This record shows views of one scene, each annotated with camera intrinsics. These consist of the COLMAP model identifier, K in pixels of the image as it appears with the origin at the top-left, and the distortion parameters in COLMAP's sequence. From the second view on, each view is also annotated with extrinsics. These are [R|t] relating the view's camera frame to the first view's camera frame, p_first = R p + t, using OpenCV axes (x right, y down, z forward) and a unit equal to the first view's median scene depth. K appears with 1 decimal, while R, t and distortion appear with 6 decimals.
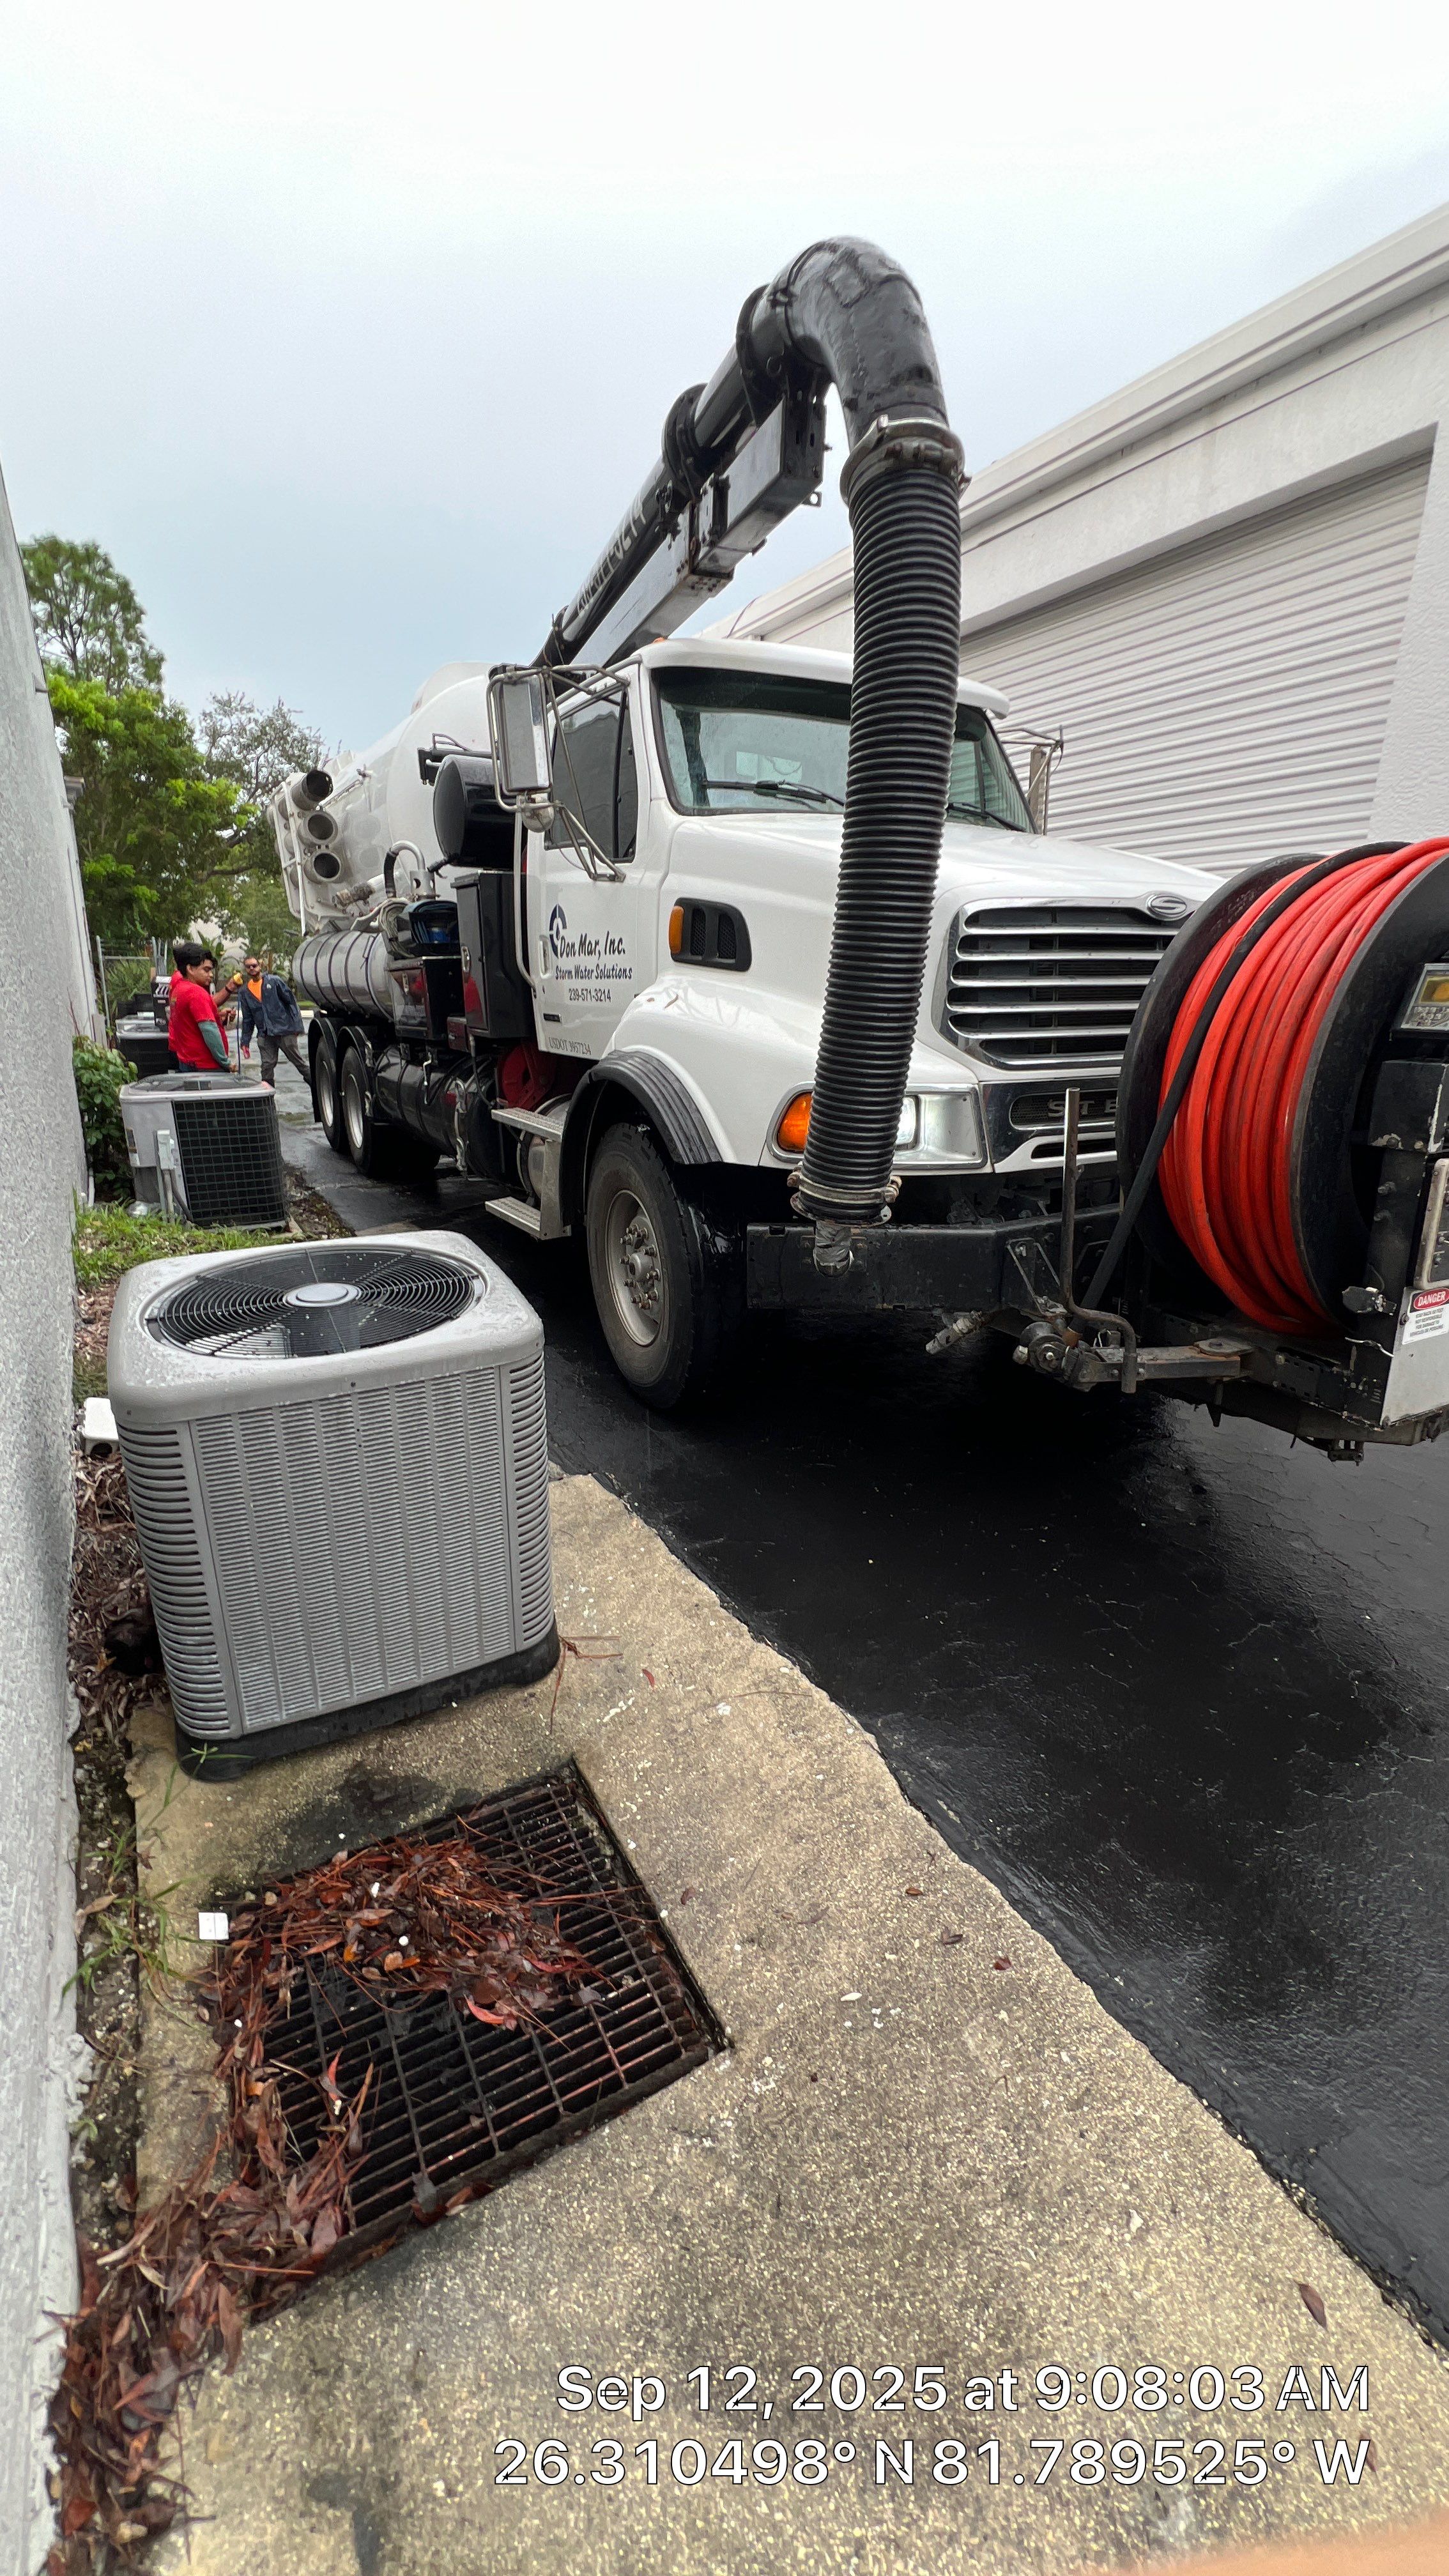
lens RADIAL K [[1029.4, 0, 739.6], [0, 1029.4, 1285.6], [0, 0, 1]] dist [-0.004715, 0.001122]
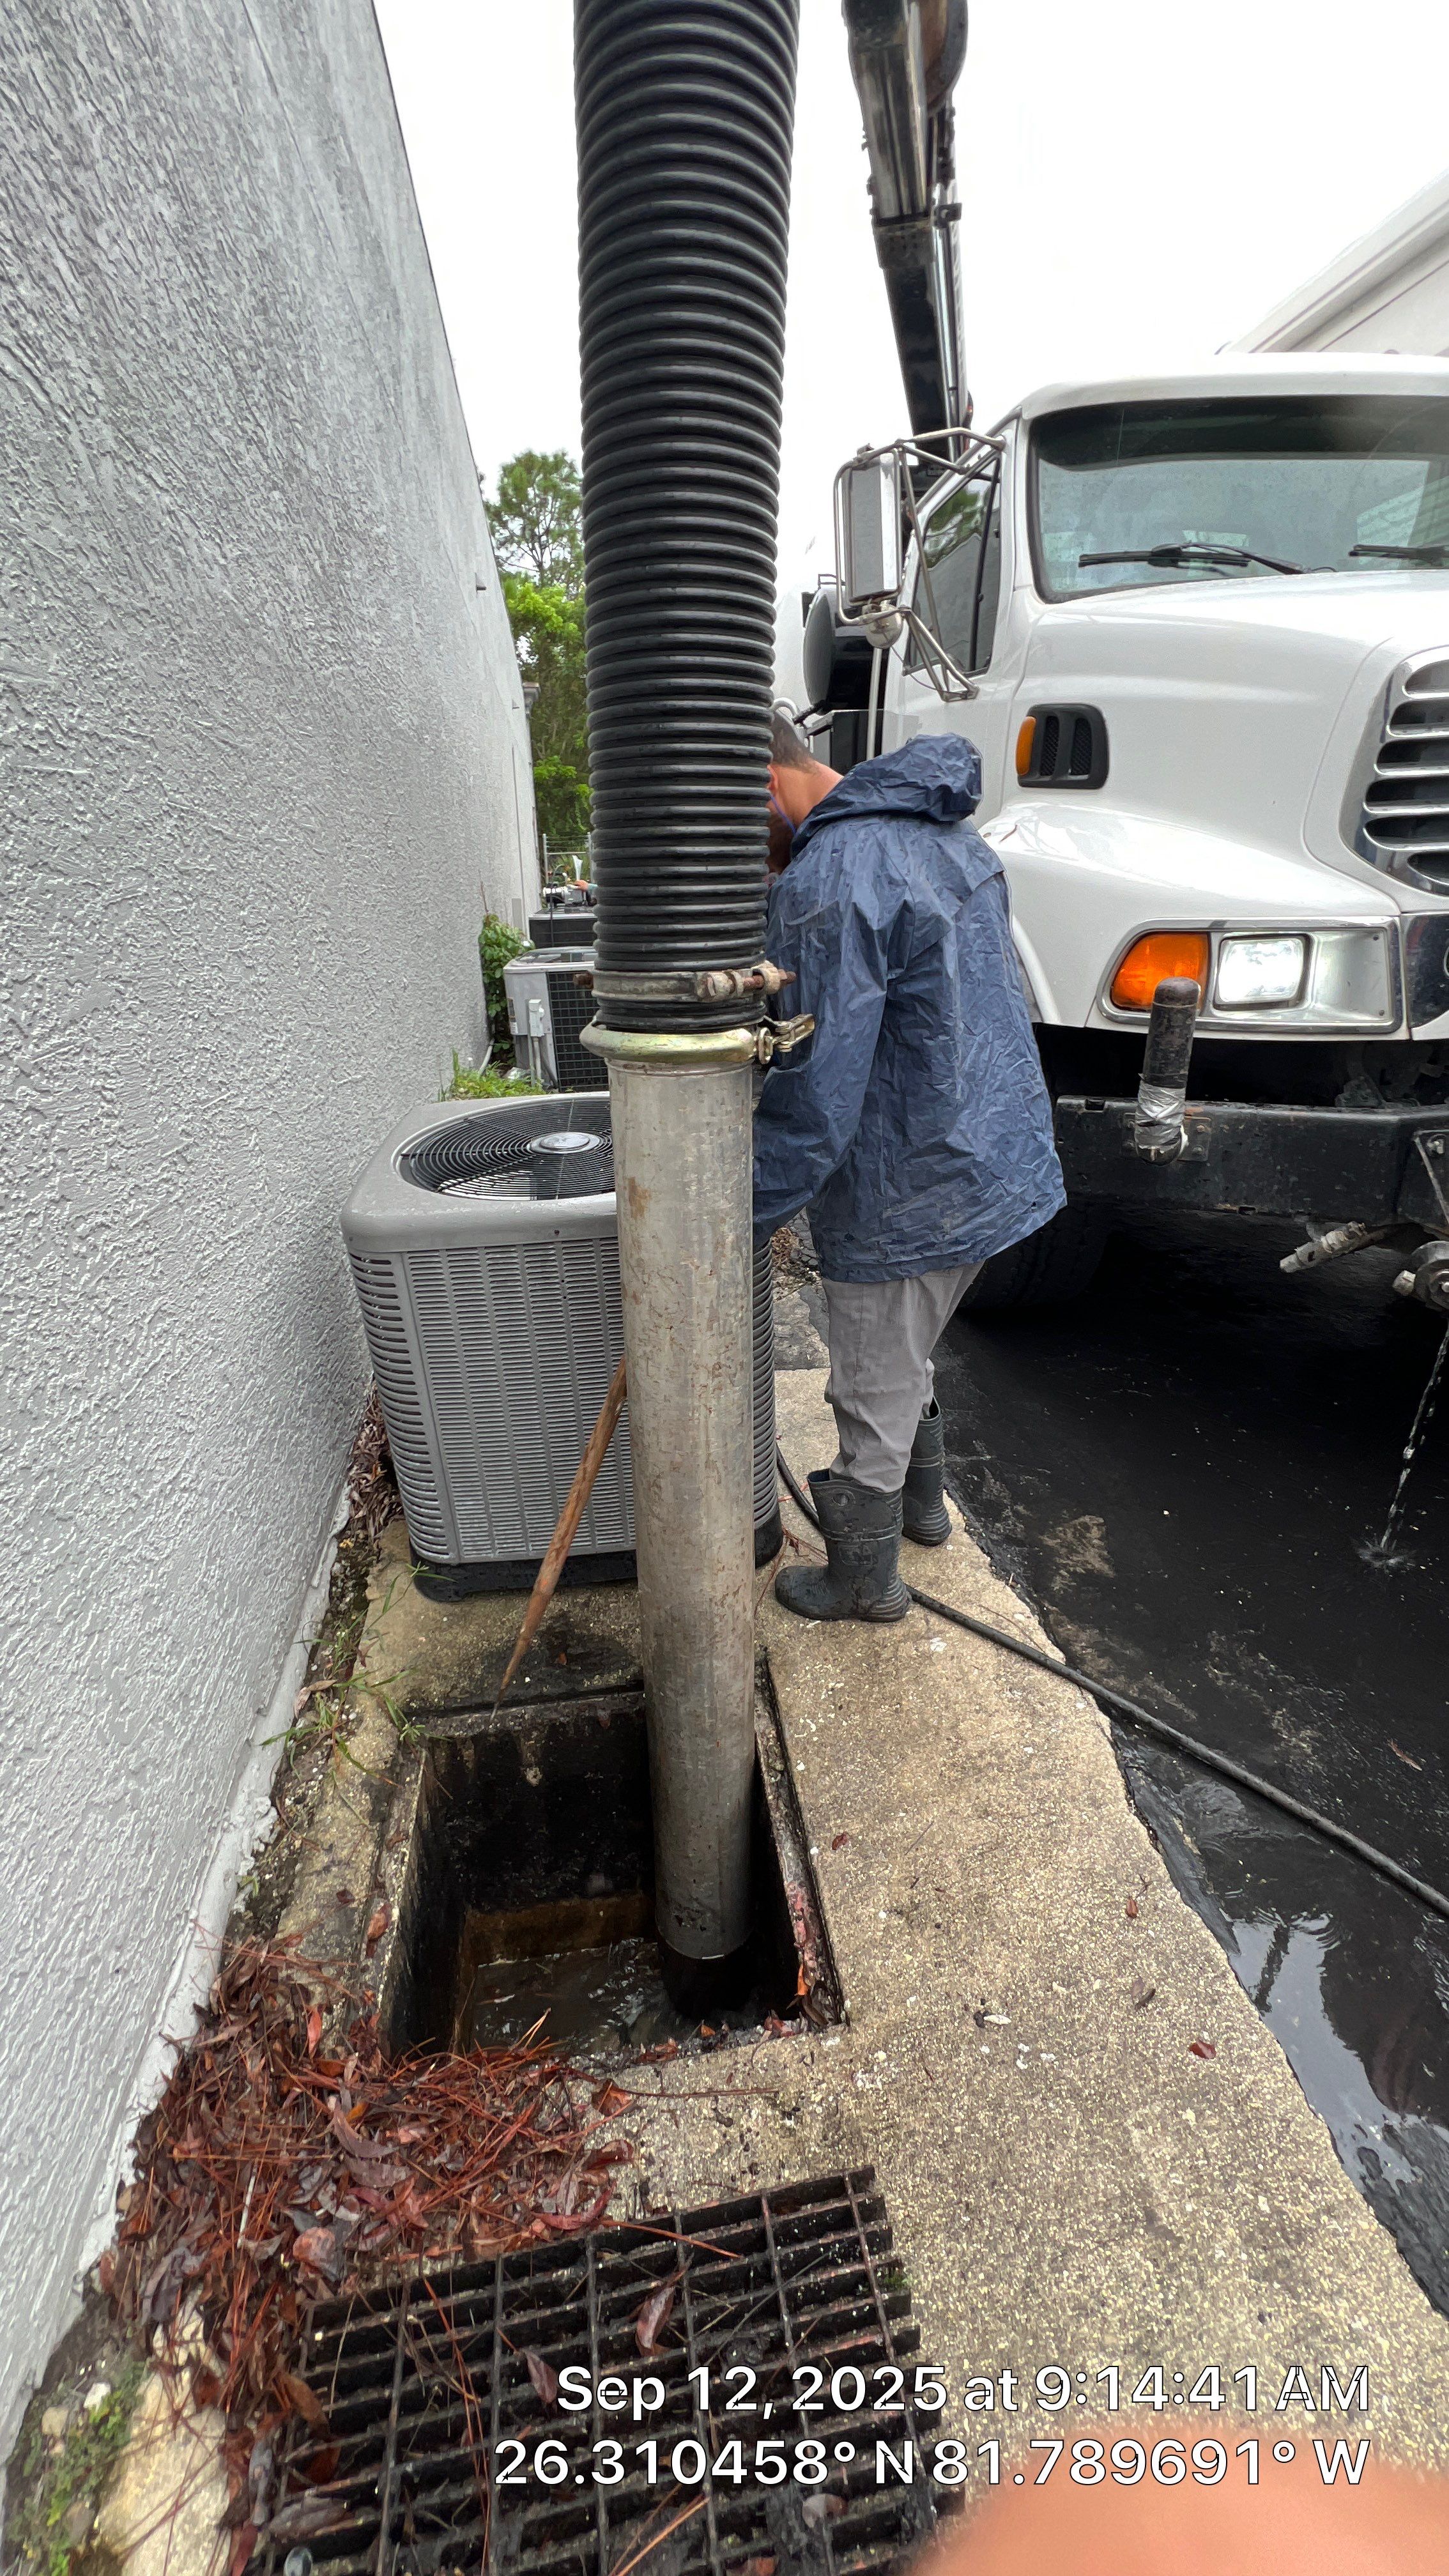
lens RADIAL K [[1029.4, 0, 737.5], [0, 1029.4, 1287.6], [0, 0, 1]] dist [-0.004715, 0.001122]
pose [[0.926498, 0.104504, -0.361496, 0.115962], [-0.068071, 0.991360, 0.112127, 0.025918], [0.370090, -0.079278, 0.925607, 0.159539]]
